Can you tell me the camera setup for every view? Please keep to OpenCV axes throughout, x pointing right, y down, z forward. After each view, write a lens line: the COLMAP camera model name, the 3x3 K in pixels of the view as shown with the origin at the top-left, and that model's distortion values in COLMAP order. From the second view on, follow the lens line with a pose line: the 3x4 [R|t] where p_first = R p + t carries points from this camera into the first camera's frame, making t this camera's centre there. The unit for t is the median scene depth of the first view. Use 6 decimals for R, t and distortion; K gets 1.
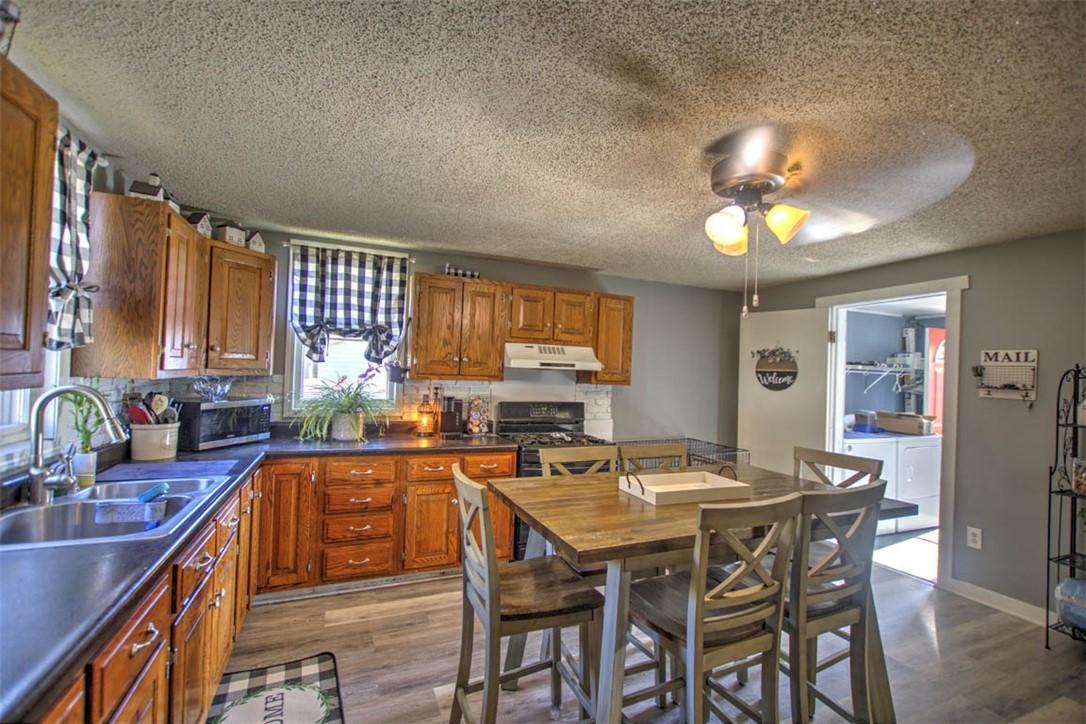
lens RADIAL K [[469.9, 0, 549.6], [0, 469.9, 363.7], [0, 0, 1]] dist [-0.005000, 0.000088]
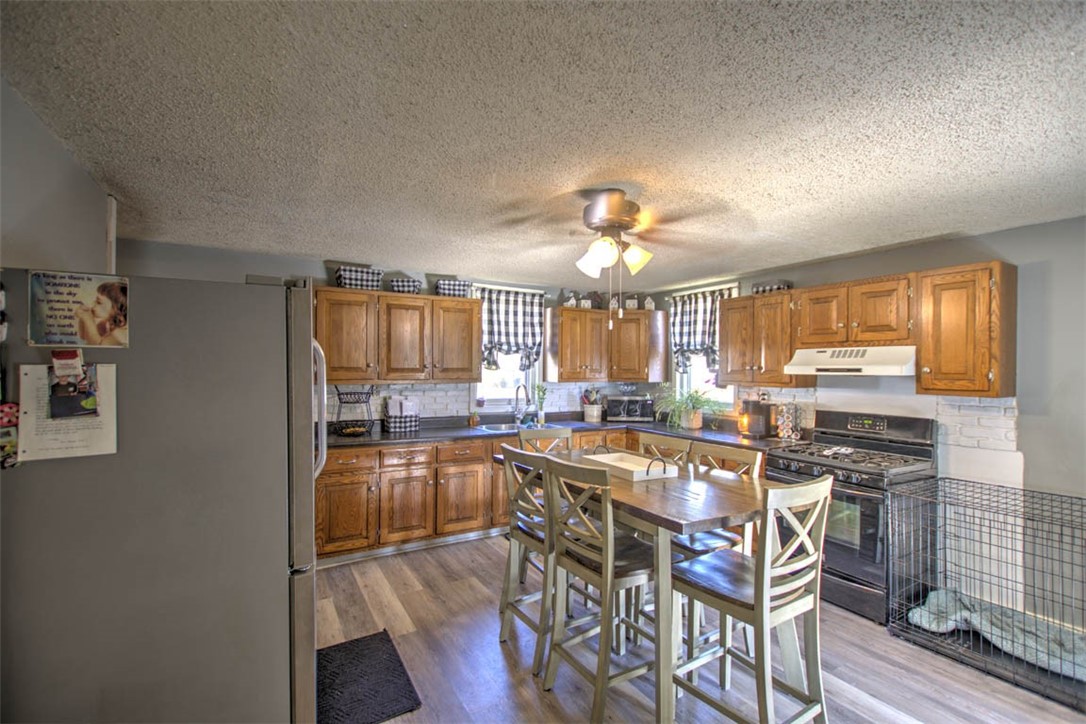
lens RADIAL K [[469.9, 0, 538.0], [0, 469.9, 365.4], [0, 0, 1]] dist [-0.005000, 0.000088]
pose [[0.129874, -0.036896, -0.990844, 0.835951], [0.017968, 0.999231, -0.034853, 0.014297], [0.991368, -0.013277, 0.130437, 0.335348]]
